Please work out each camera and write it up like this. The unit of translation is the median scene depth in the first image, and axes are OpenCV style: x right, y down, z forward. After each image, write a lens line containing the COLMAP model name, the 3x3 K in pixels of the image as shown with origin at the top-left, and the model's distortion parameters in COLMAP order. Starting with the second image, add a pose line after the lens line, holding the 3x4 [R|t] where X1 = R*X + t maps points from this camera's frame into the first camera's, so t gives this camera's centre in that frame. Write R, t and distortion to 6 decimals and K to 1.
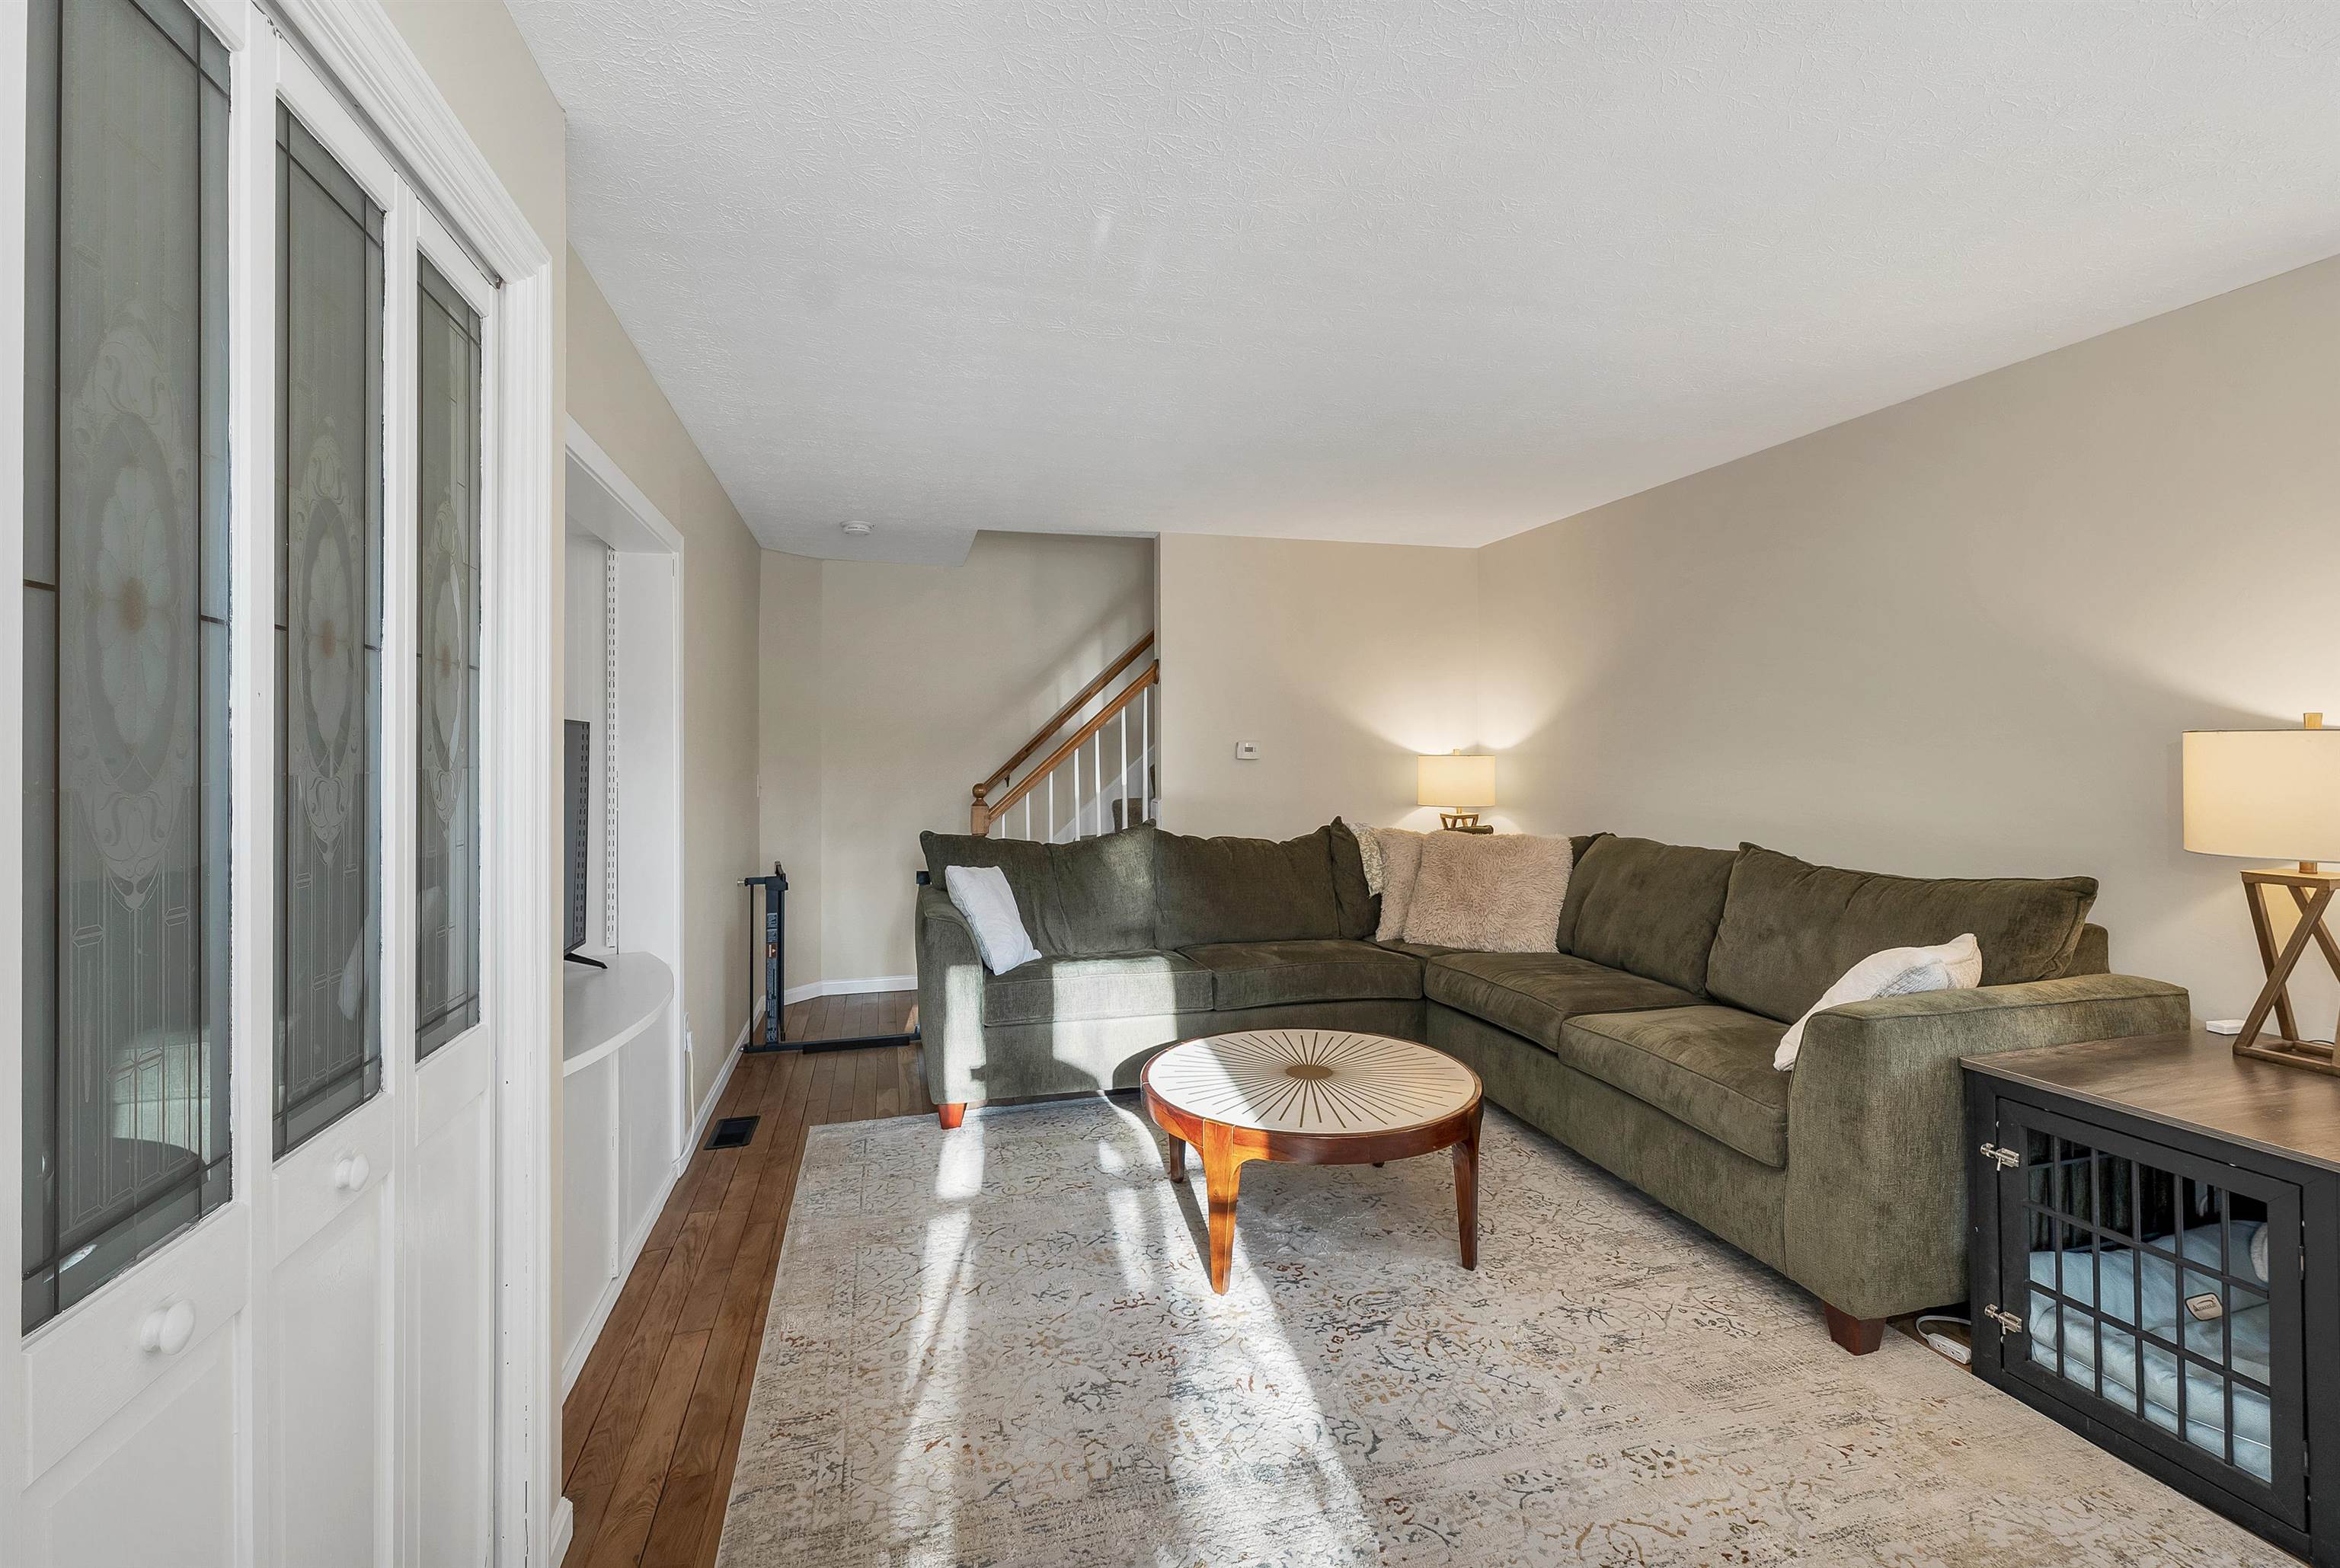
lens RADIAL K [[998.7, 0, 1171.5], [0, 998.7, 772.5], [0, 0, 1]] dist [0.001905, 0.000515]
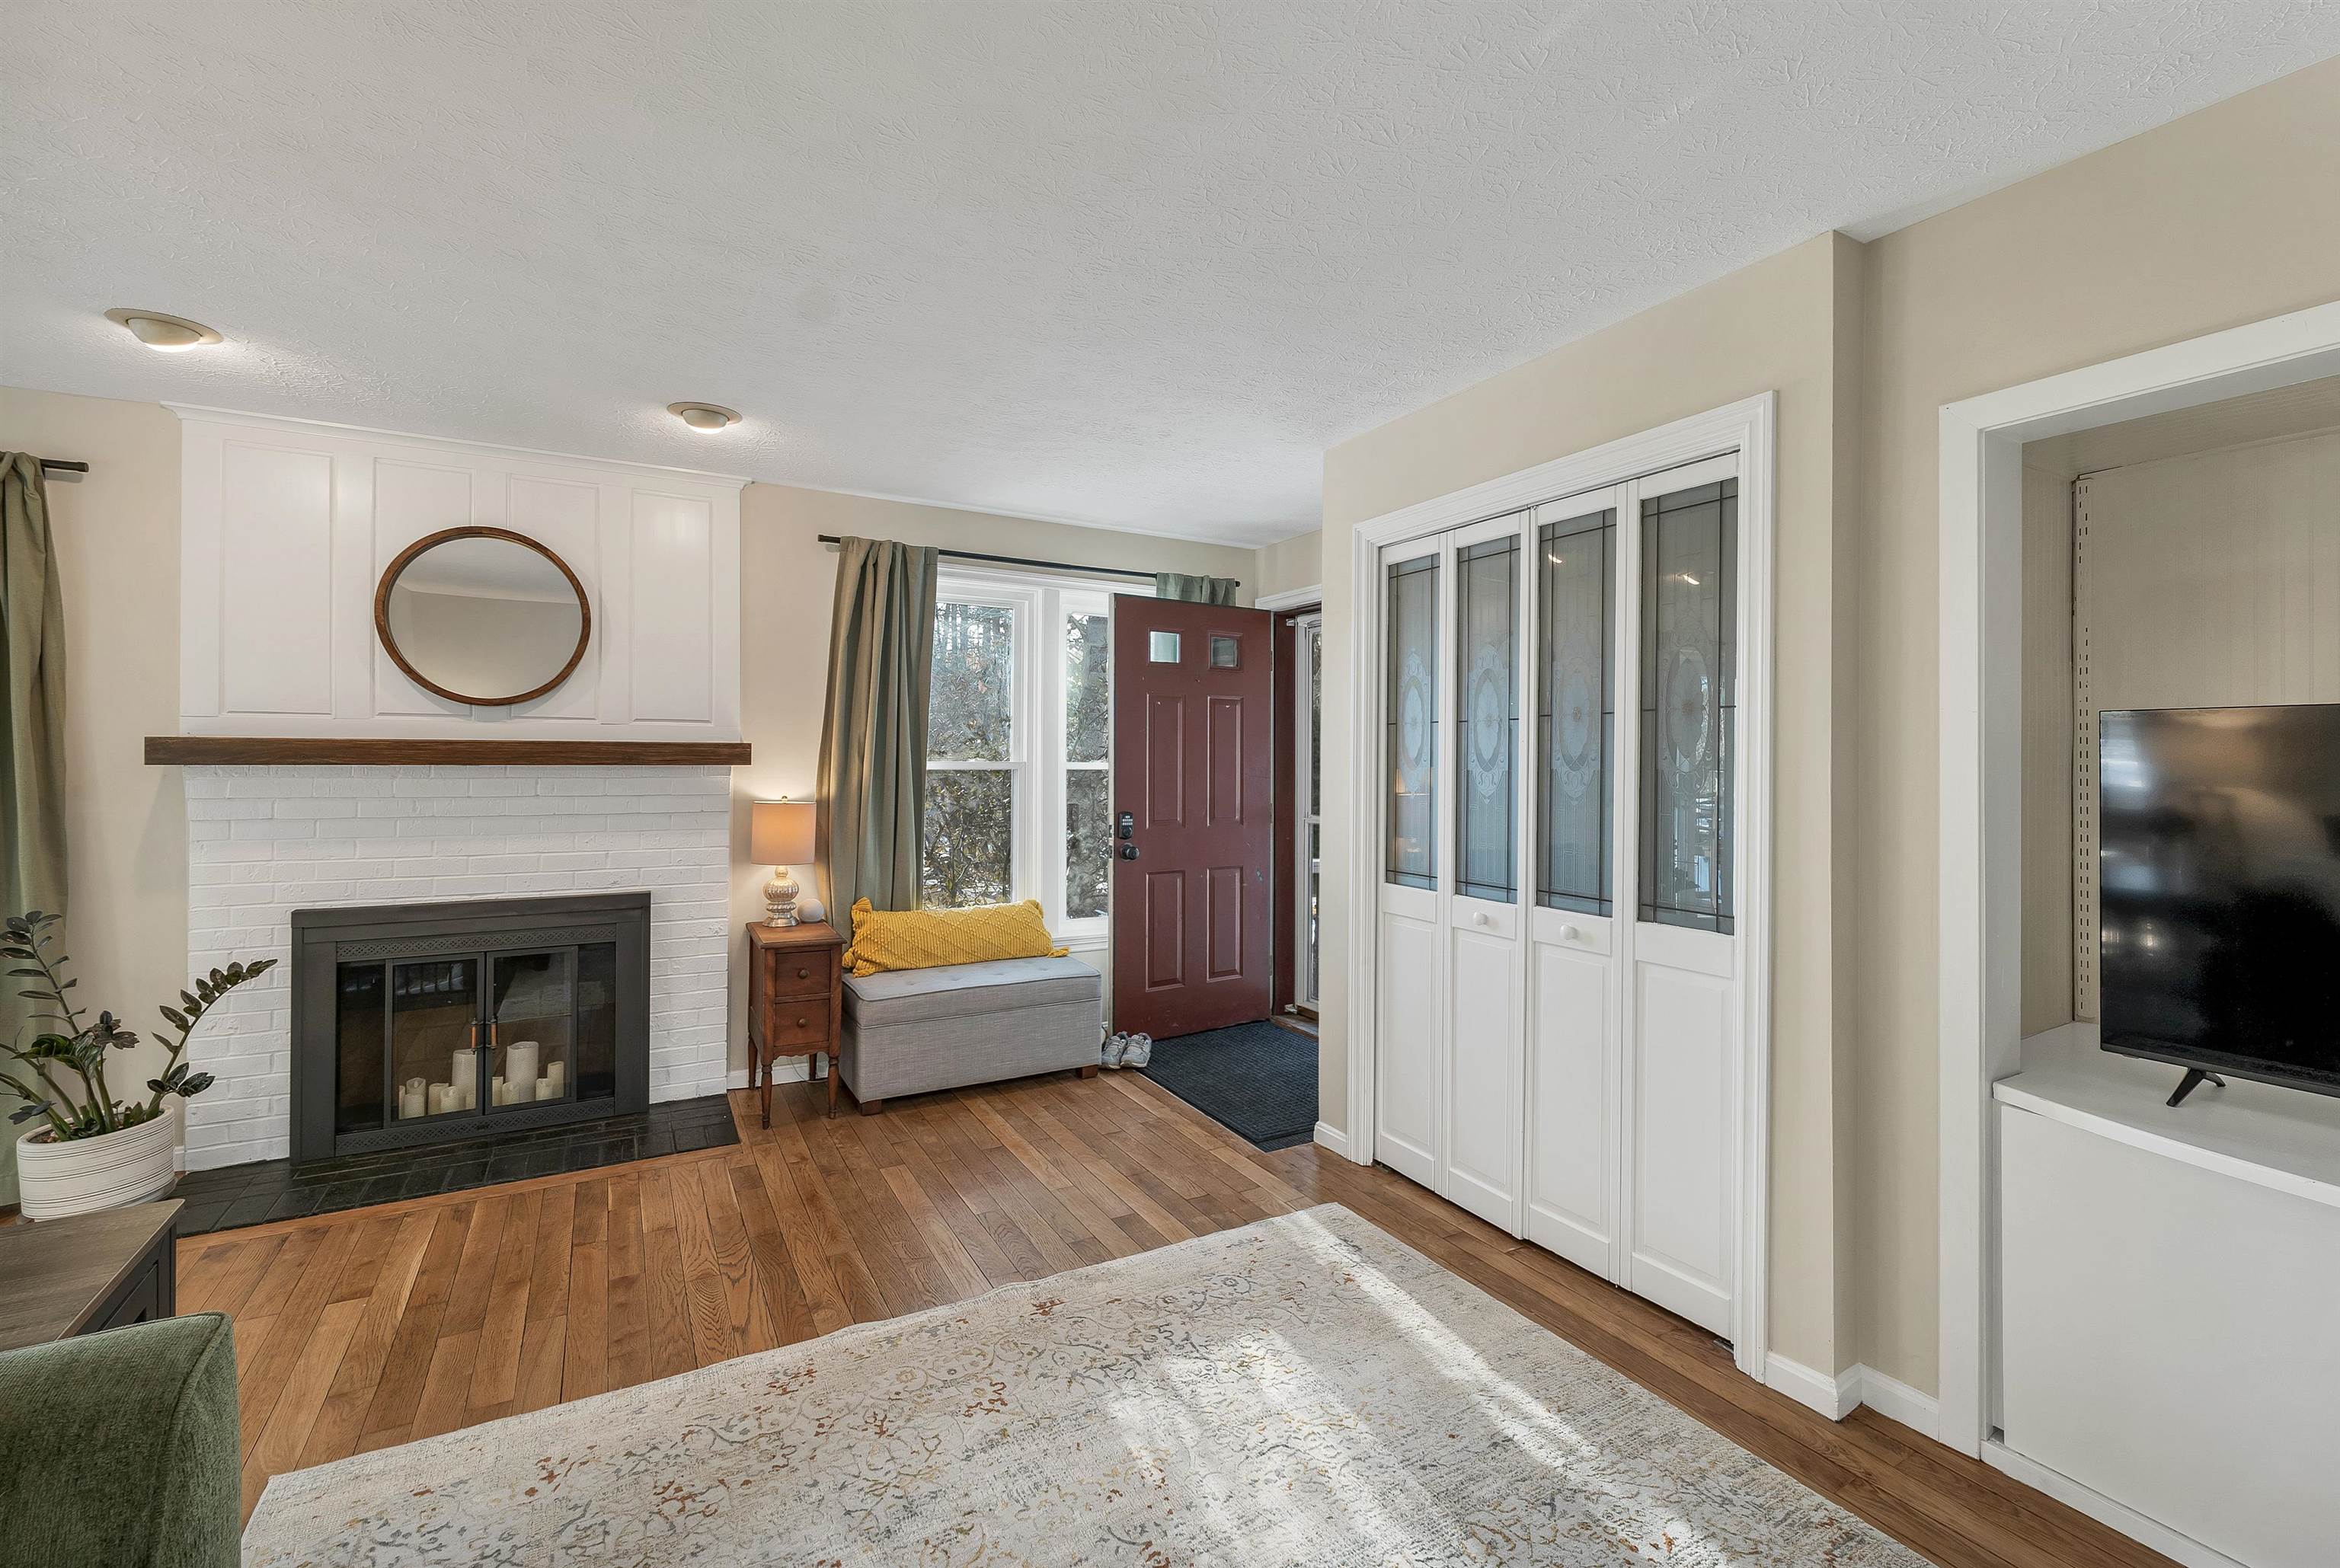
lens RADIAL K [[987.2, 0, 1169.2], [0, 987.2, 756.9], [0, 0, 1]] dist [-0.007998, -0.000539]
pose [[-0.969333, 0.004701, -0.245707, 0.315092], [-0.000532, 0.999775, 0.021226, -0.034788], [0.245751, 0.020705, -0.969112, 1.352127]]
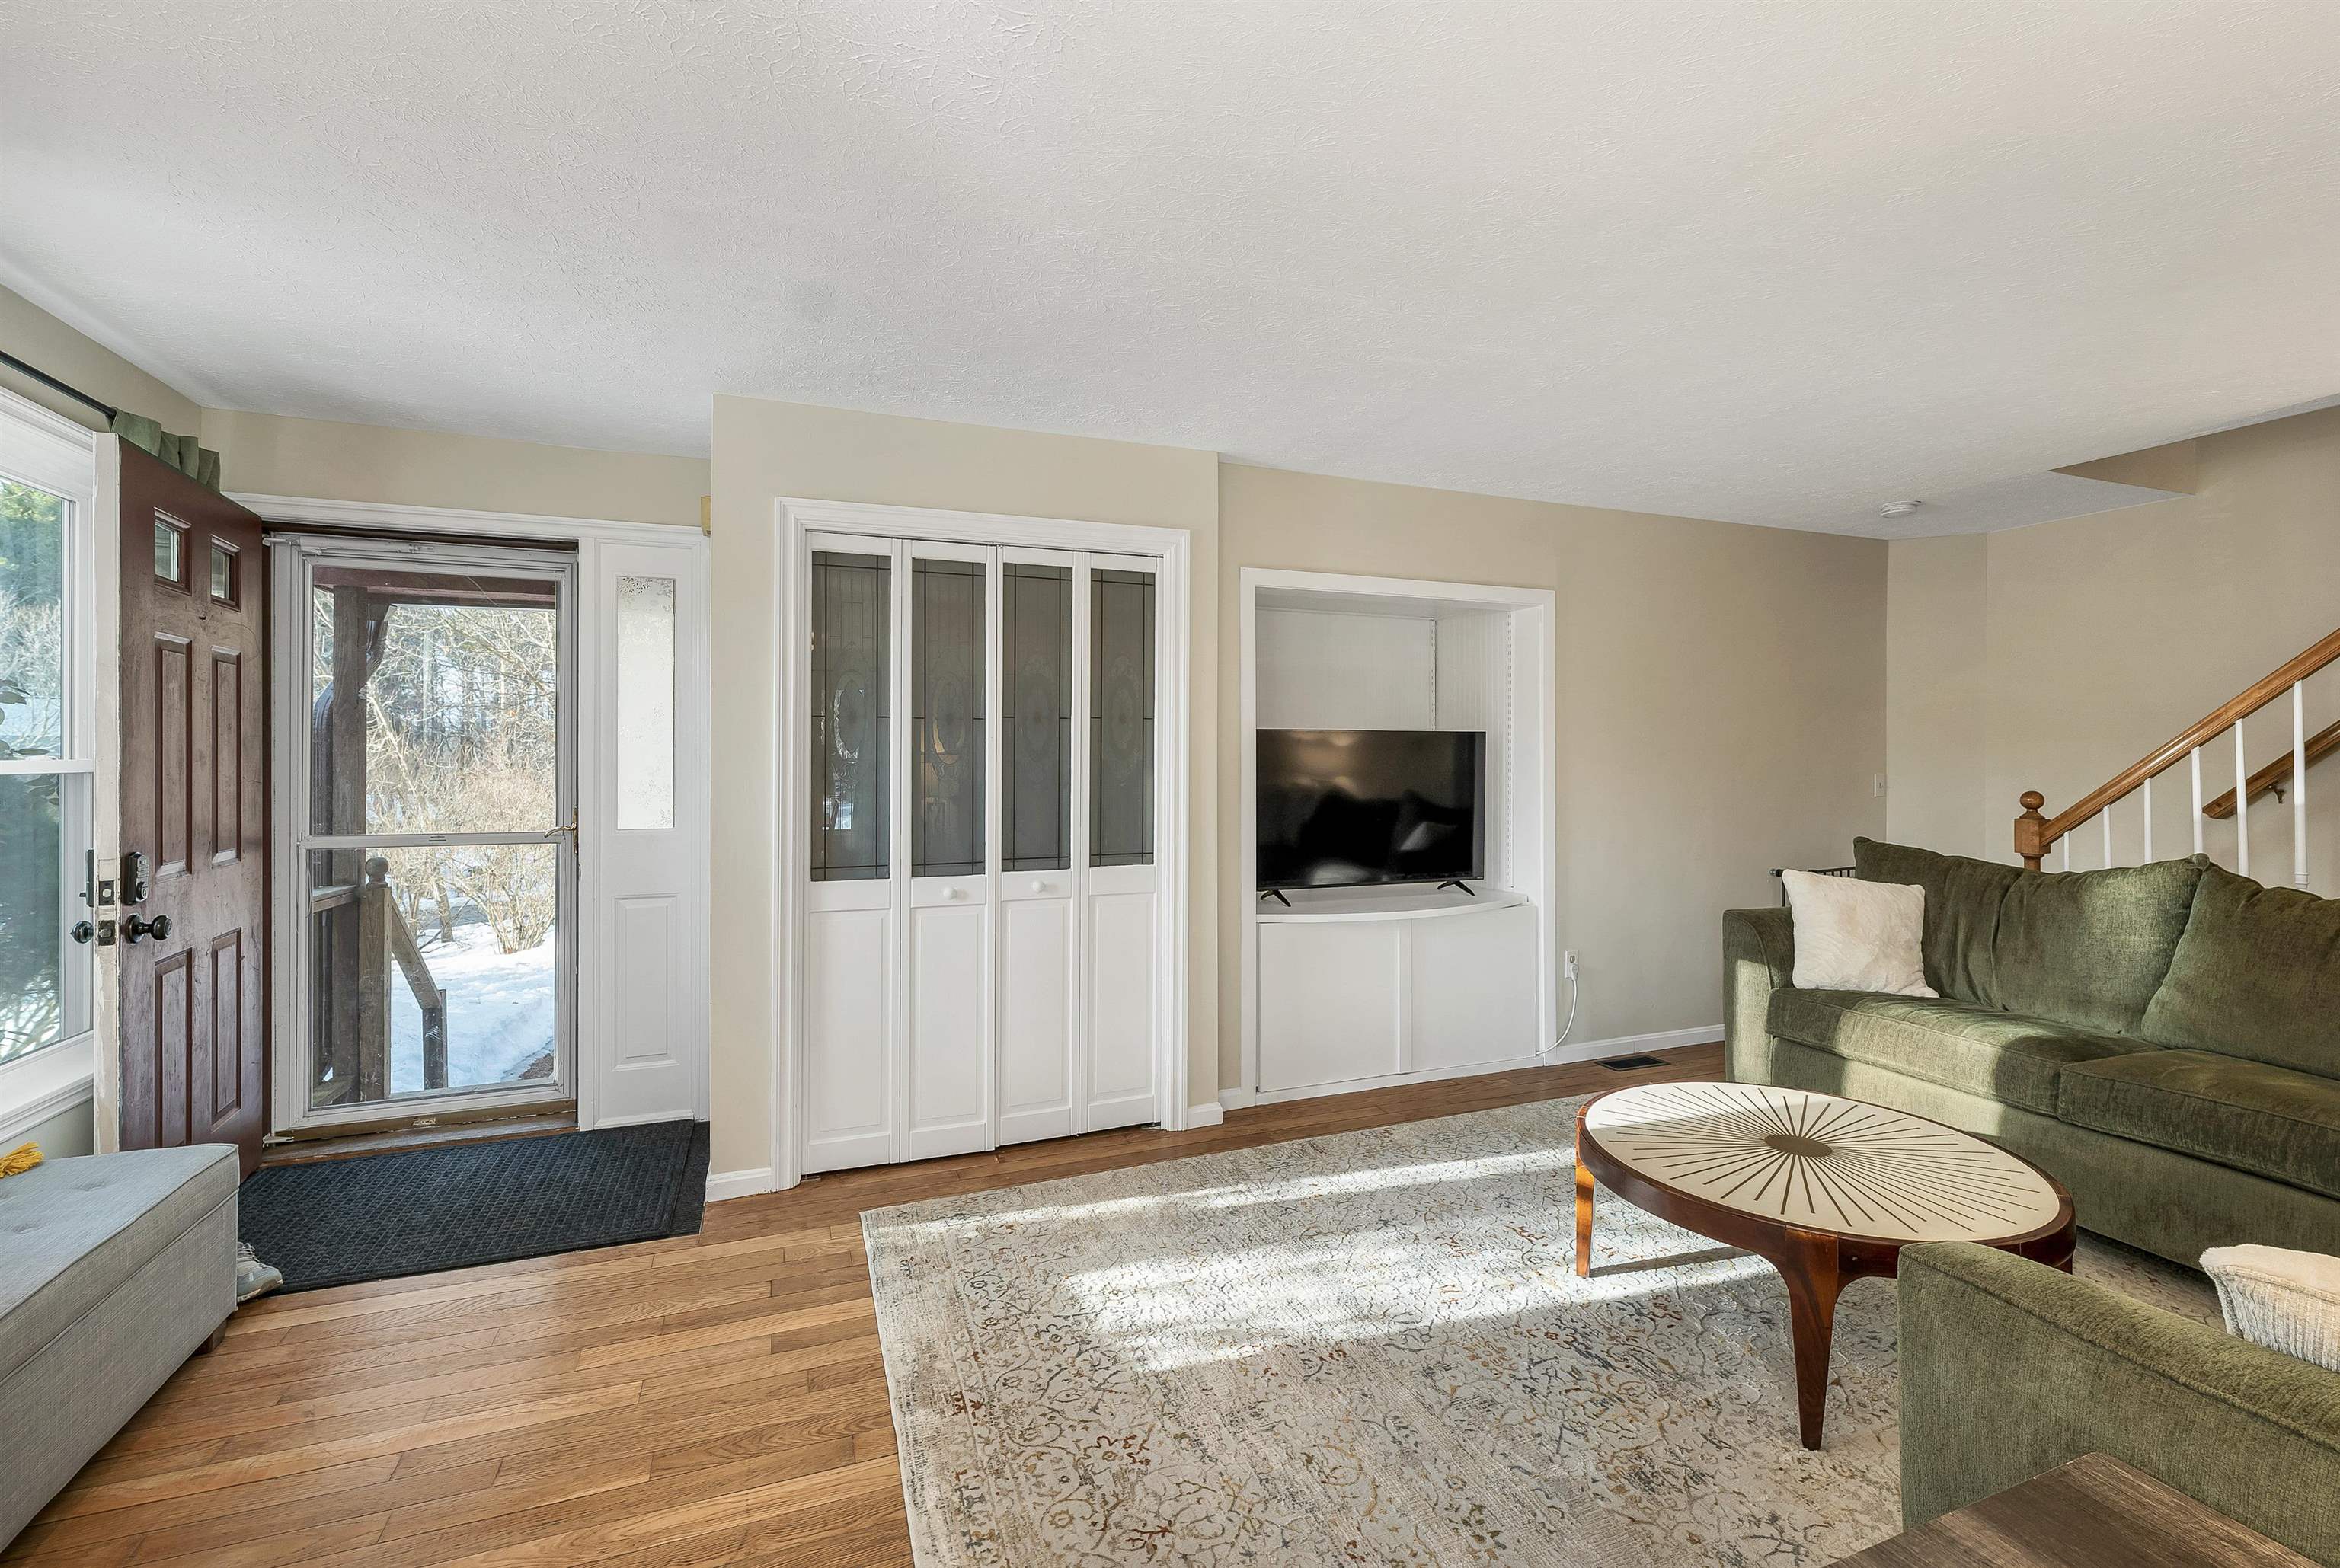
lens RADIAL K [[987.2, 0, 1169.2], [0, 987.2, 756.9], [0, 0, 1]] dist [-0.007998, -0.000539]
pose [[0.102889, 0.011851, -0.994622, 1.026301], [-0.020486, 0.999742, 0.009793, -0.020844], [0.994482, 0.019368, 0.103105, 0.458966]]
